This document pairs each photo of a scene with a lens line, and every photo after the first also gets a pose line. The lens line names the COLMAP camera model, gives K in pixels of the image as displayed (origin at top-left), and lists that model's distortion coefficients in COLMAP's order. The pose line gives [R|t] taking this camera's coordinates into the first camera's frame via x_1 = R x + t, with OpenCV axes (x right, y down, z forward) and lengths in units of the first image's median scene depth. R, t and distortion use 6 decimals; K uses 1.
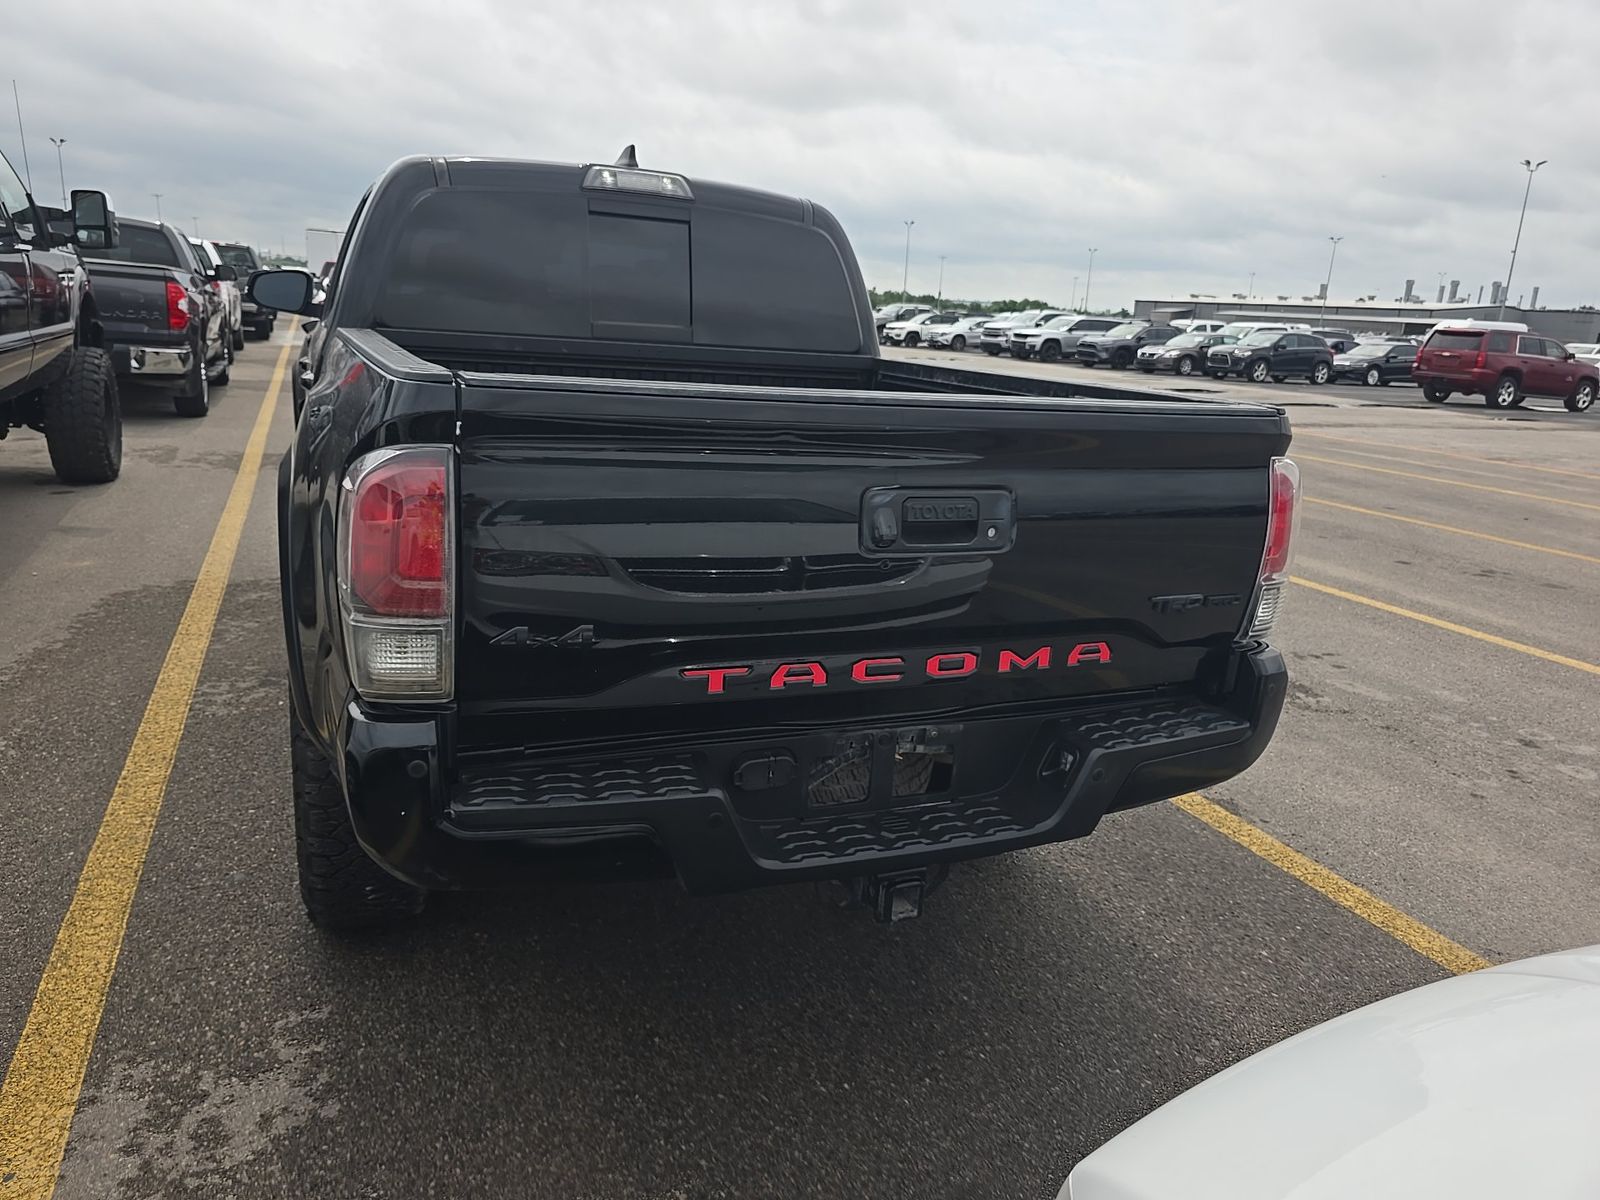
lens RADIAL K [[1076.4, 0, 769.6], [0, 1076.4, 575.3], [0, 0, 1]] dist [0.038384, -0.039312]
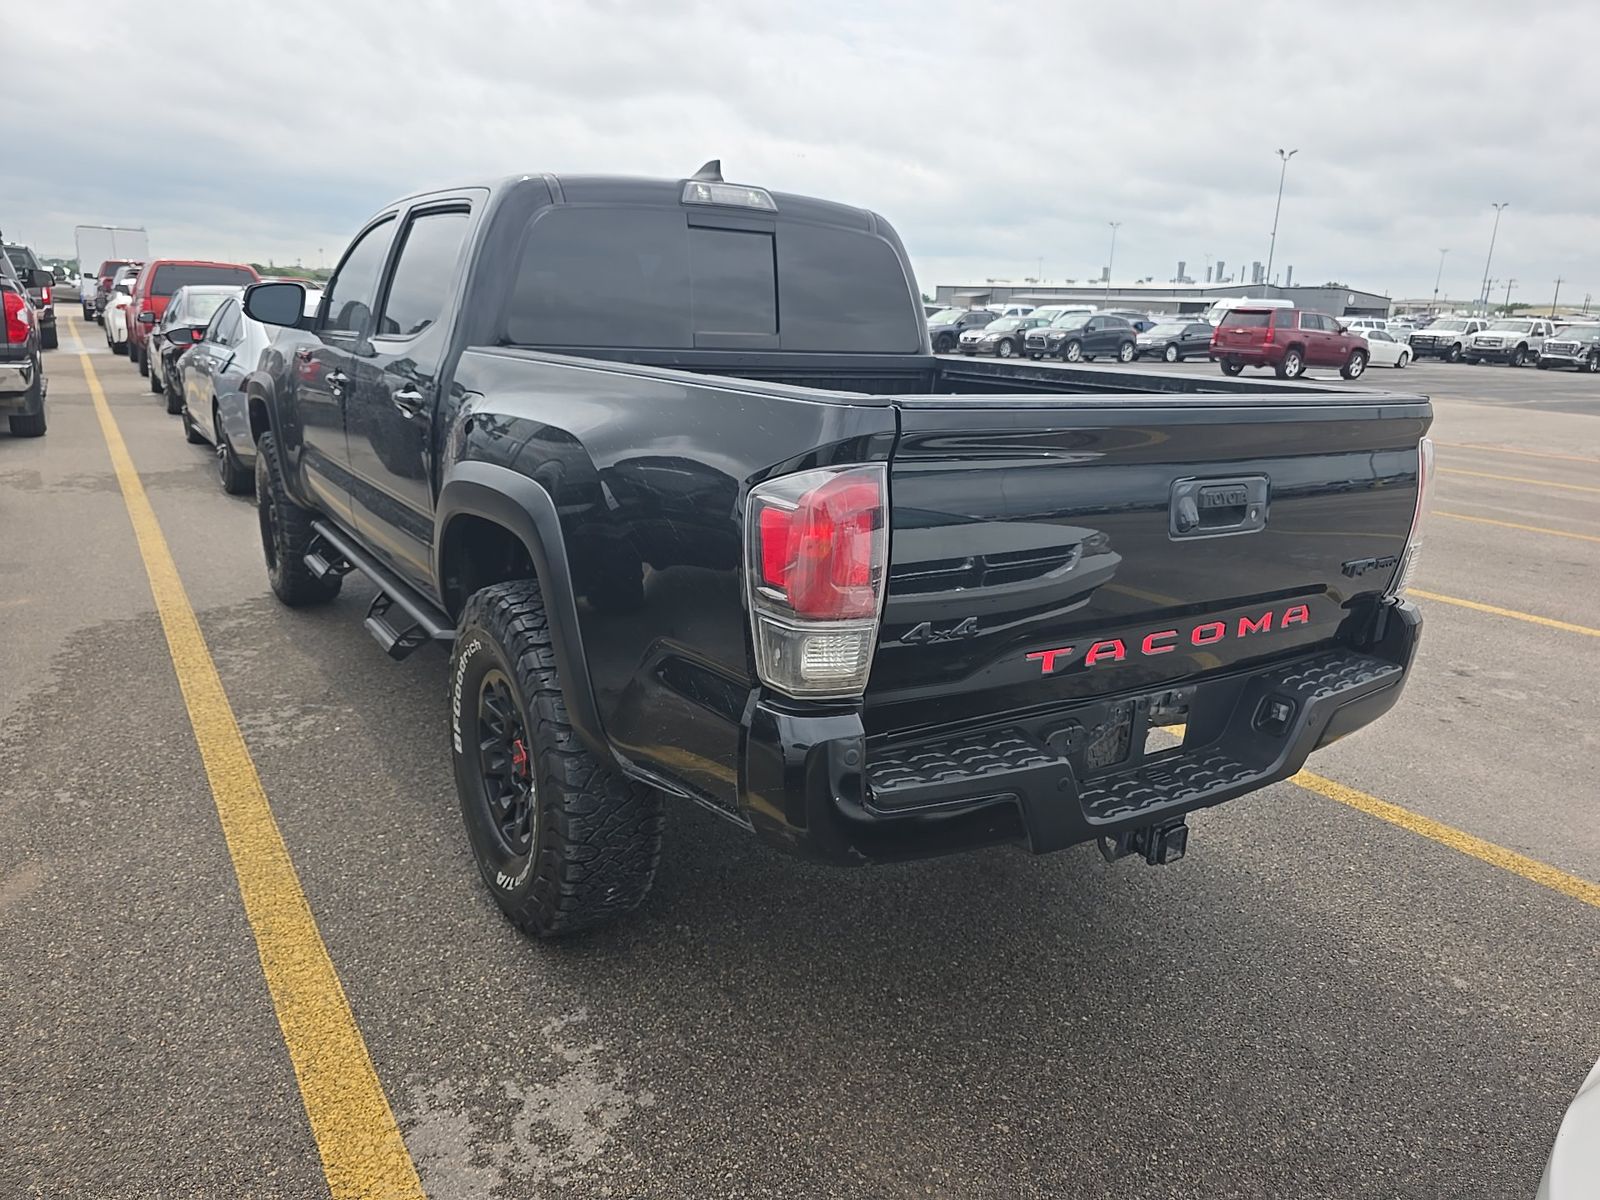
lens RADIAL K [[1076.4, 0, 765.5], [0, 1076.4, 578.4], [0, 0, 1]] dist [0.038384, -0.039312]
pose [[0.985791, -0.062605, 0.155876, -0.294755], [0.060884, 0.998020, 0.015798, -0.013134], [-0.156556, -0.006084, 0.987650, -0.033469]]
